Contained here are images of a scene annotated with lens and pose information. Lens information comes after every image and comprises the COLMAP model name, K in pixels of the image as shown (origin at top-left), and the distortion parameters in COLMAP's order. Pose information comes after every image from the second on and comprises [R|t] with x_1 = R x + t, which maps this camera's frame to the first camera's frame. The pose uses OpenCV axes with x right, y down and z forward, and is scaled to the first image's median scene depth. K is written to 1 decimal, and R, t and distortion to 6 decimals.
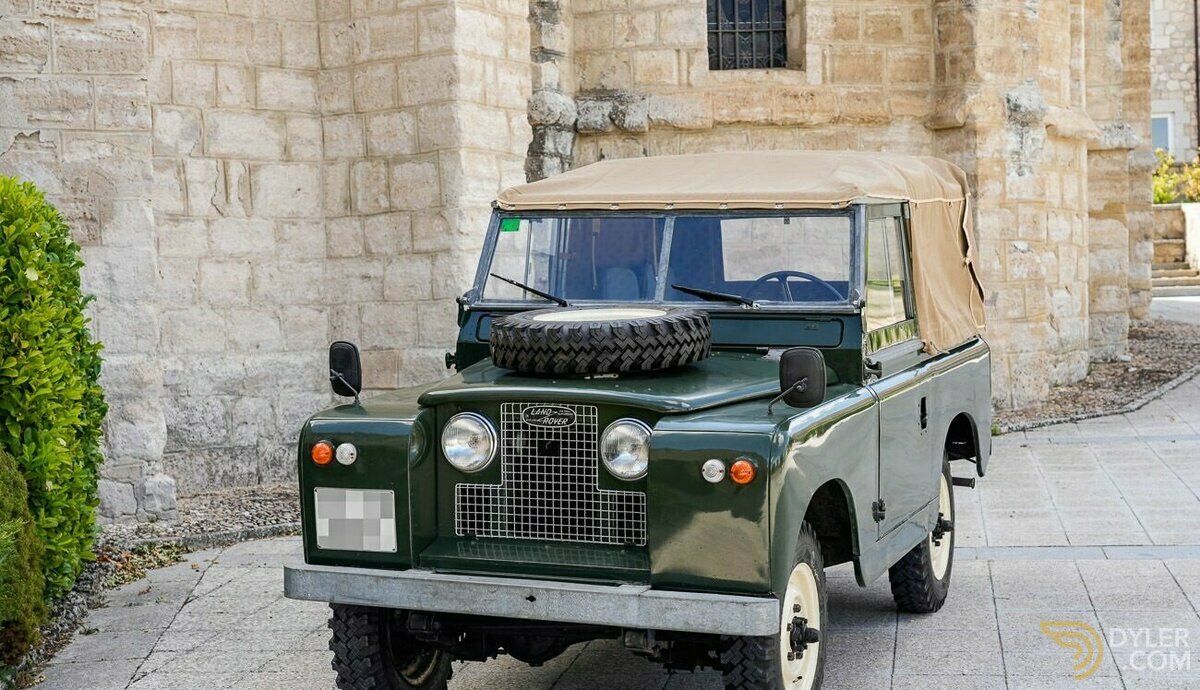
lens RADIAL K [[2008.2, 0, 600.0], [0, 2008.2, 345.0], [0, 0, 1]] dist [0.028670, -0.076104]
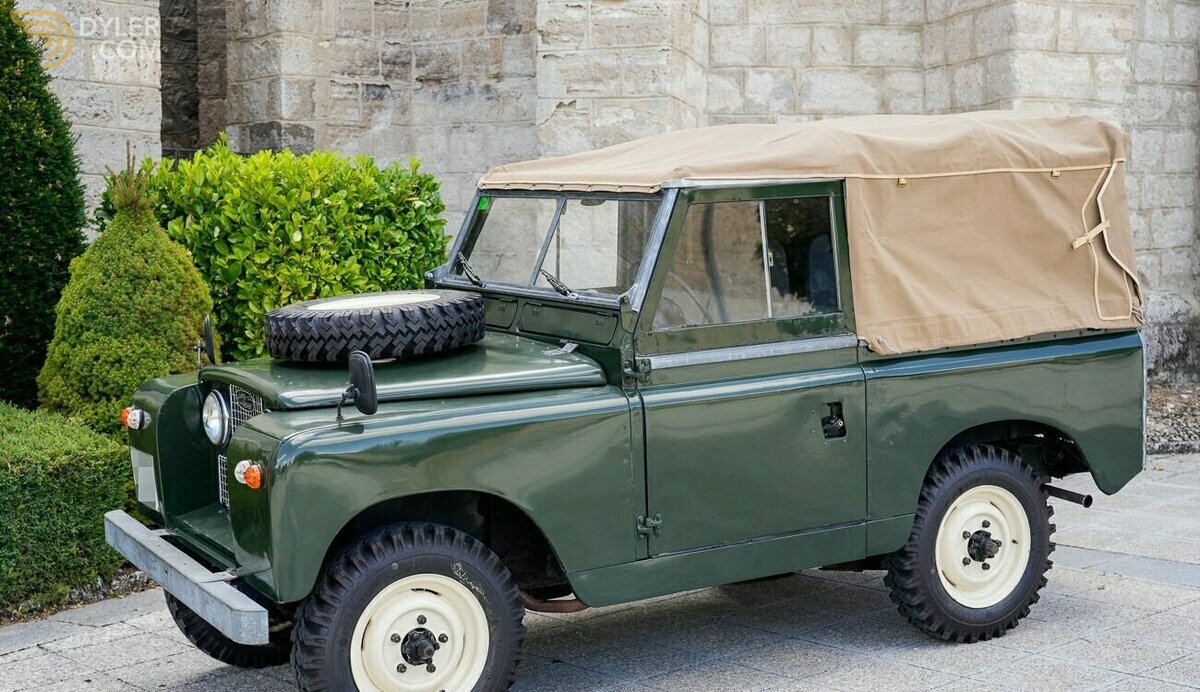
lens RADIAL K [[1761.1, 0, 600.0], [0, 1761.1, 346.0], [0, 0, 1]] dist [0.021142, -0.002451]
pose [[0.770887, 0.060406, -0.634101, 0.327734], [-0.025499, 0.997622, 0.064035, -0.026064], [0.636461, -0.033195, 0.770594, 0.191750]]
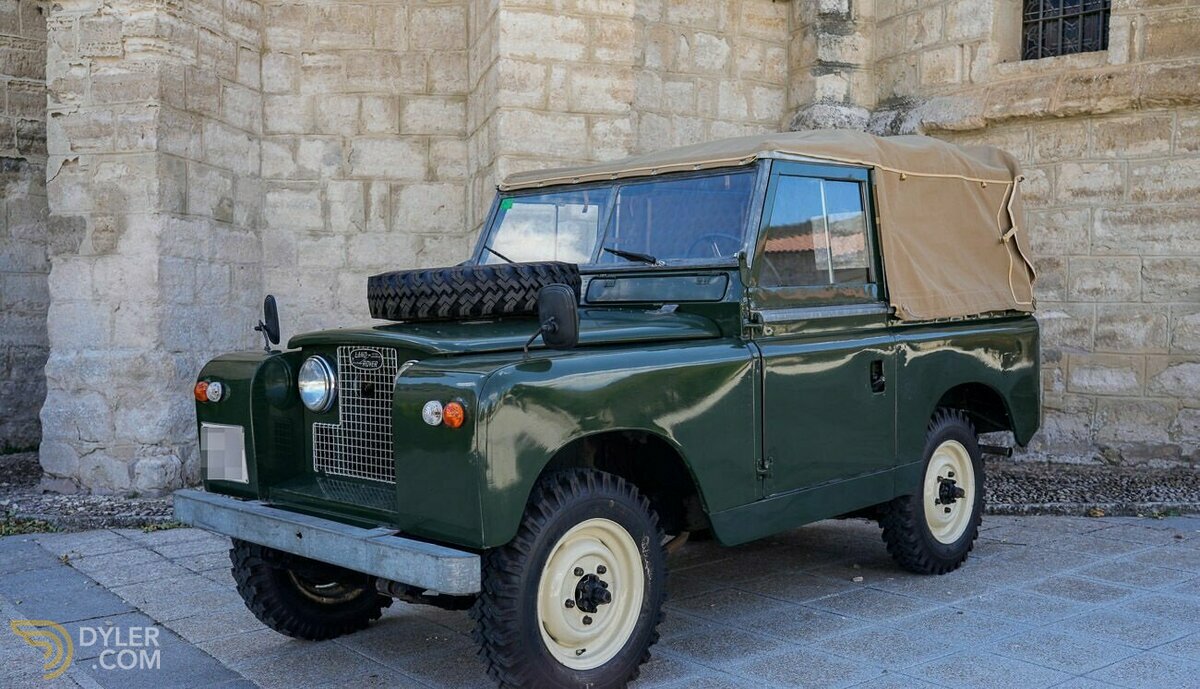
lens RADIAL K [[1194.0, 0, 601.3], [0, 1194.0, 381.2], [0, 0, 1]] dist [0.026324, -0.003772]
pose [[0.726398, 0.057683, -0.684850, 0.370565], [-0.036367, 0.998302, 0.045511, -0.015561], [0.686312, -0.008153, 0.727262, 0.597856]]
